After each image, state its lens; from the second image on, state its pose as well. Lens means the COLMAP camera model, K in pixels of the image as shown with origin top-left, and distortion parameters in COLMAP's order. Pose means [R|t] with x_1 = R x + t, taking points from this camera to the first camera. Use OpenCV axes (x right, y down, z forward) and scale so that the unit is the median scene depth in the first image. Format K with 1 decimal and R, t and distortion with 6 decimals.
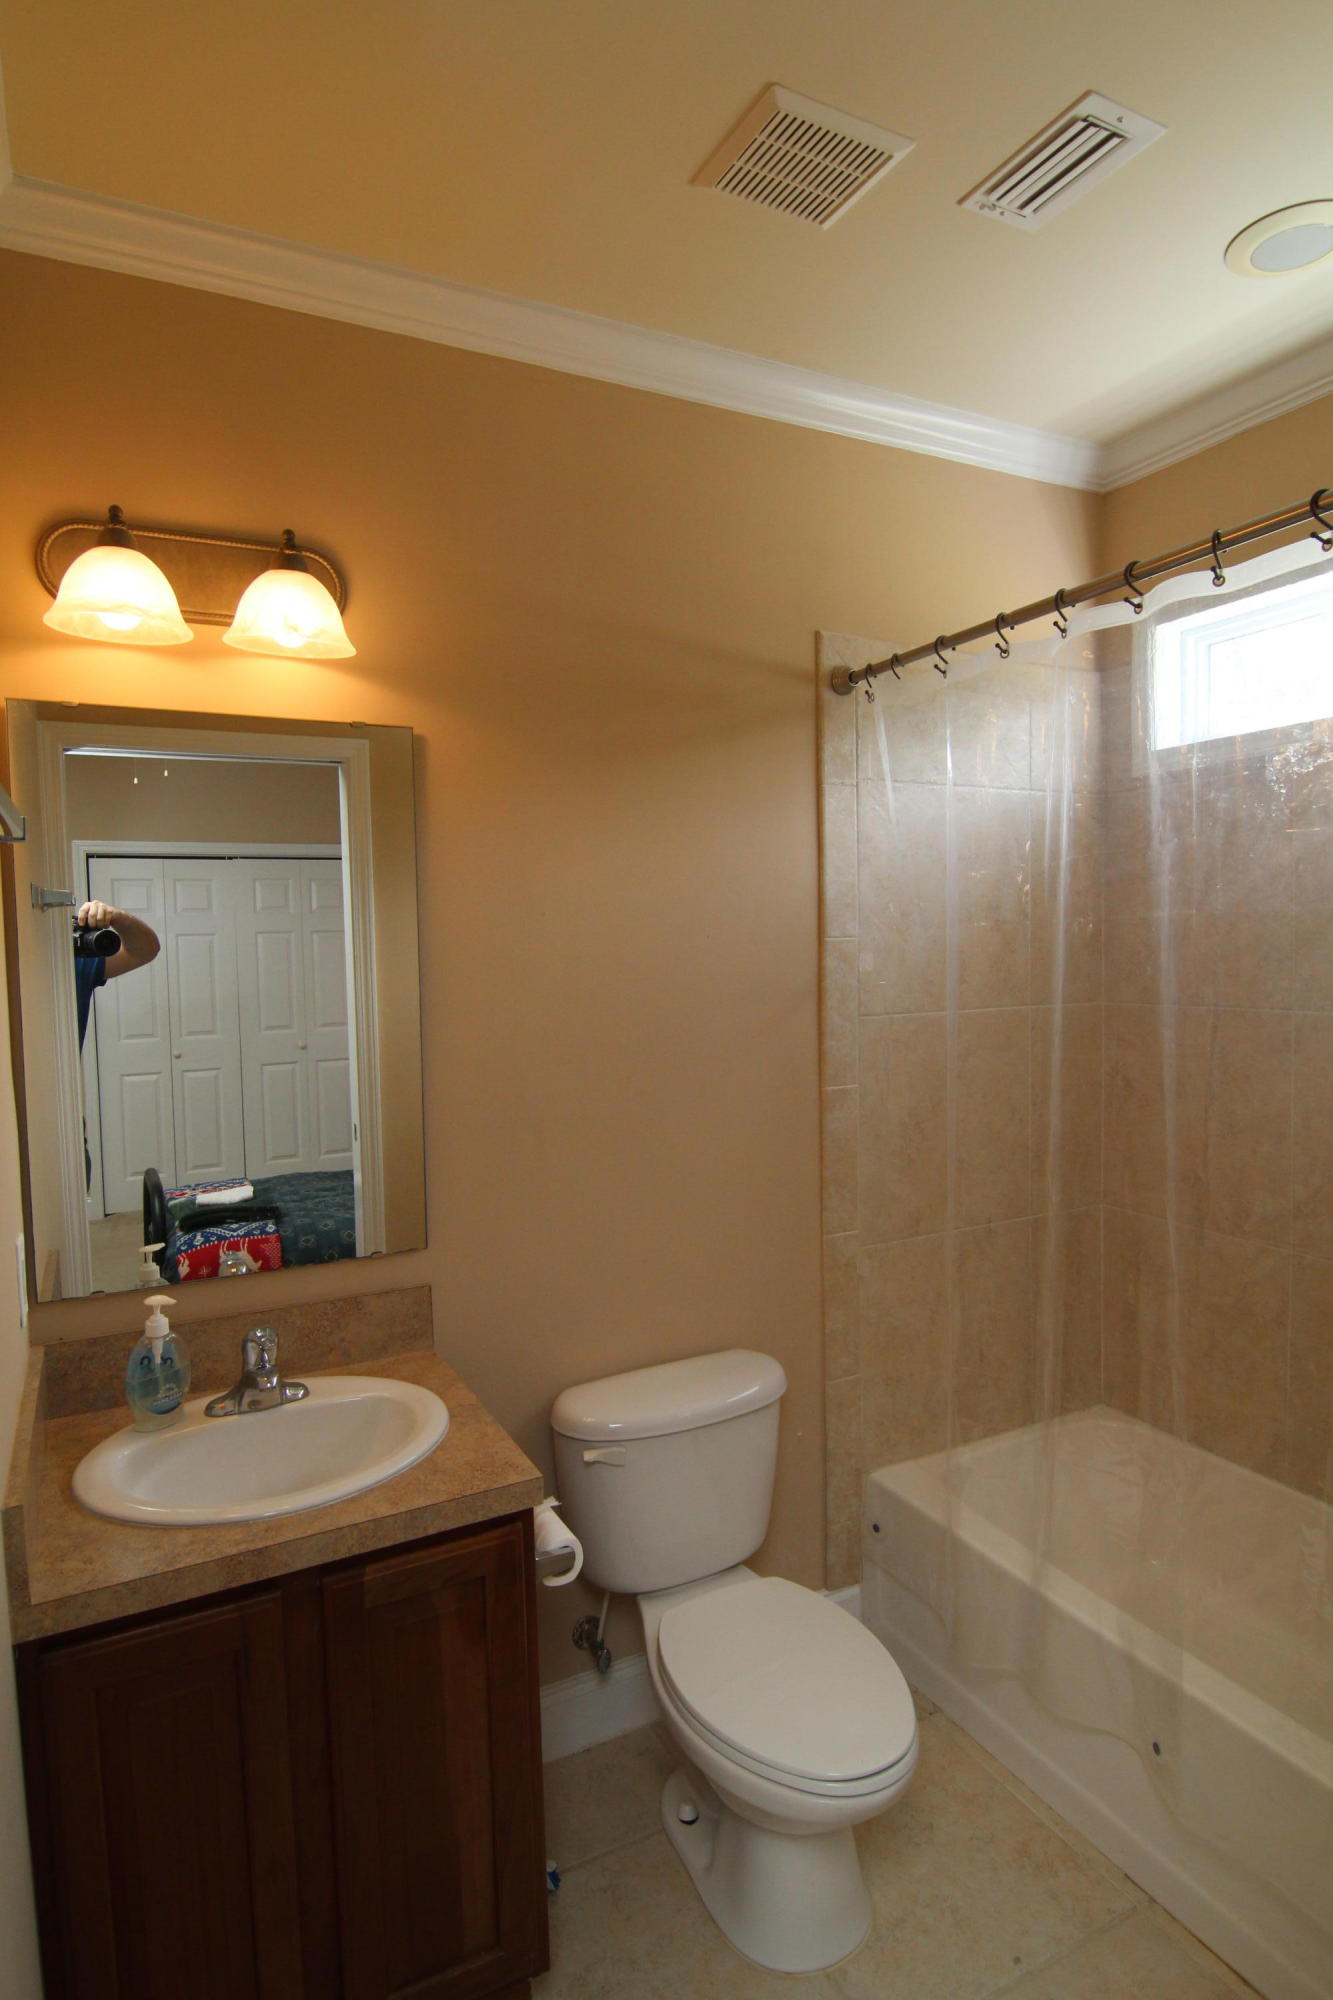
lens RADIAL K [[1093.1, 0, 671.6], [0, 1093.1, 1013.1], [0, 0, 1]] dist [-0.012932, -0.005856]
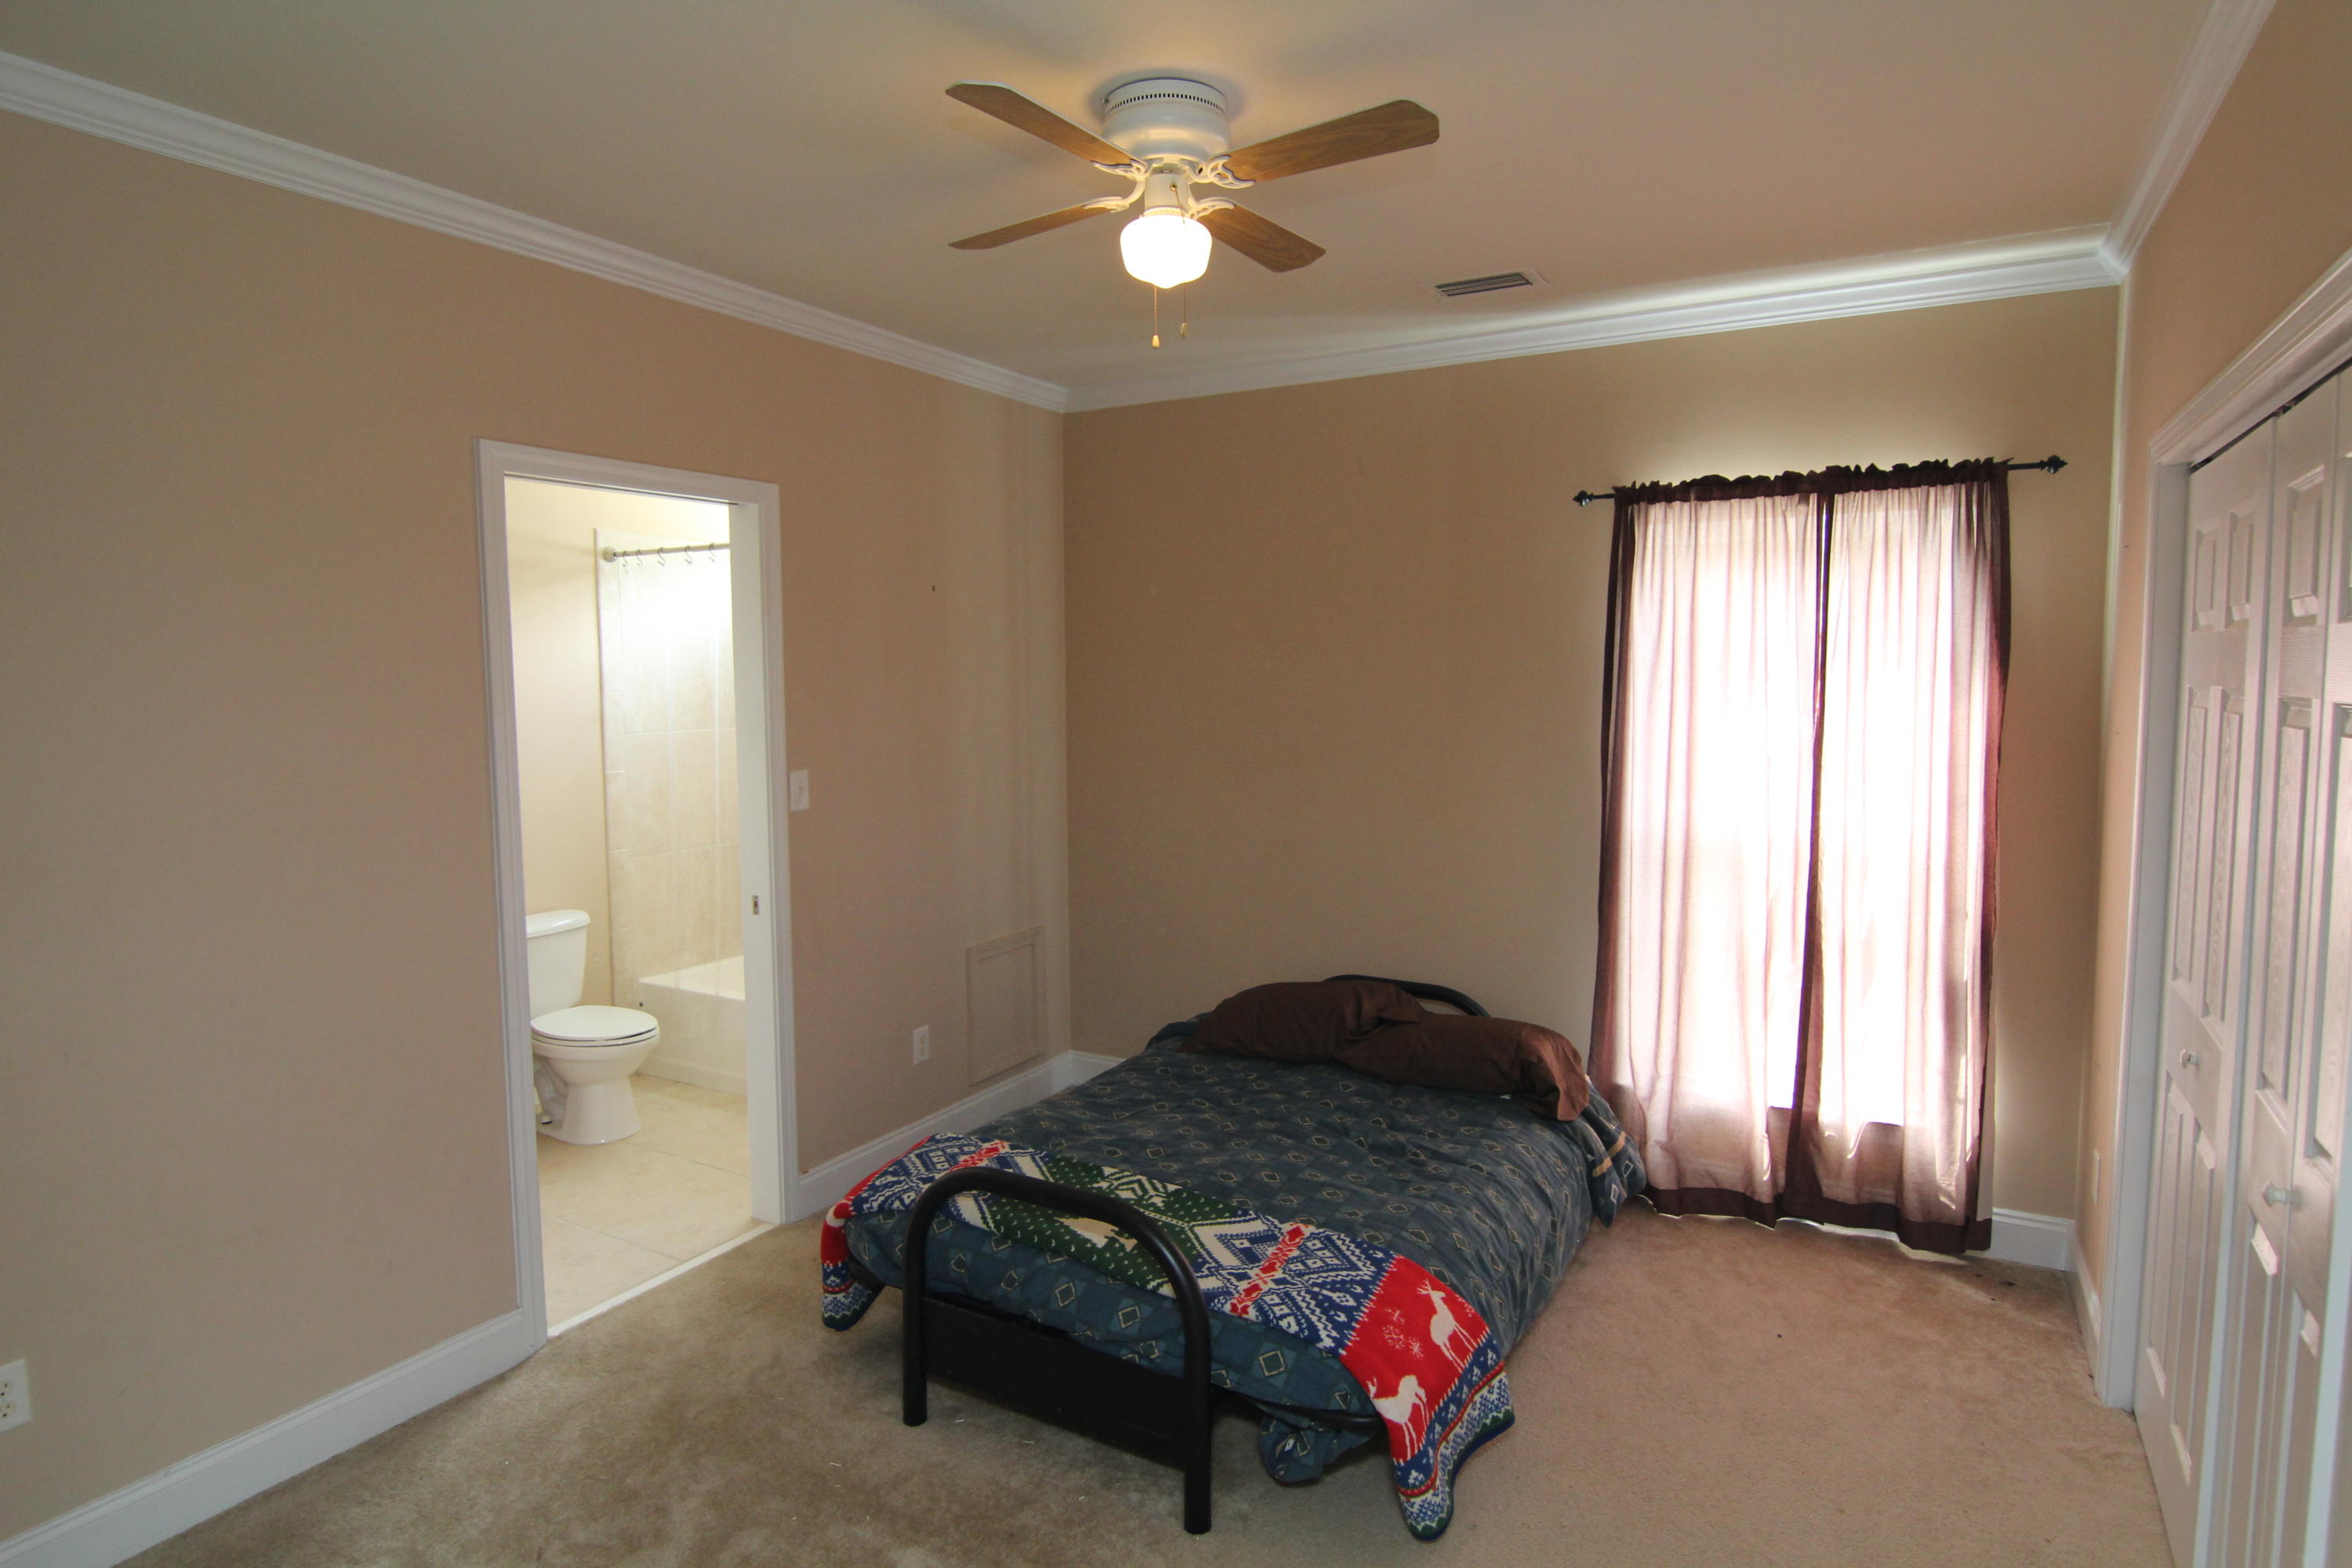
lens RADIAL K [[1285.5, 0, 1168.8], [0, 1285.5, 784.5], [0, 0, 1]] dist [-0.012932, -0.005856]
pose [[0.845715, -0.029118, 0.532840, -0.219305], [0.024485, 0.999576, 0.015761, 0.079774], [-0.533073, -0.000282, 0.846069, -1.395211]]
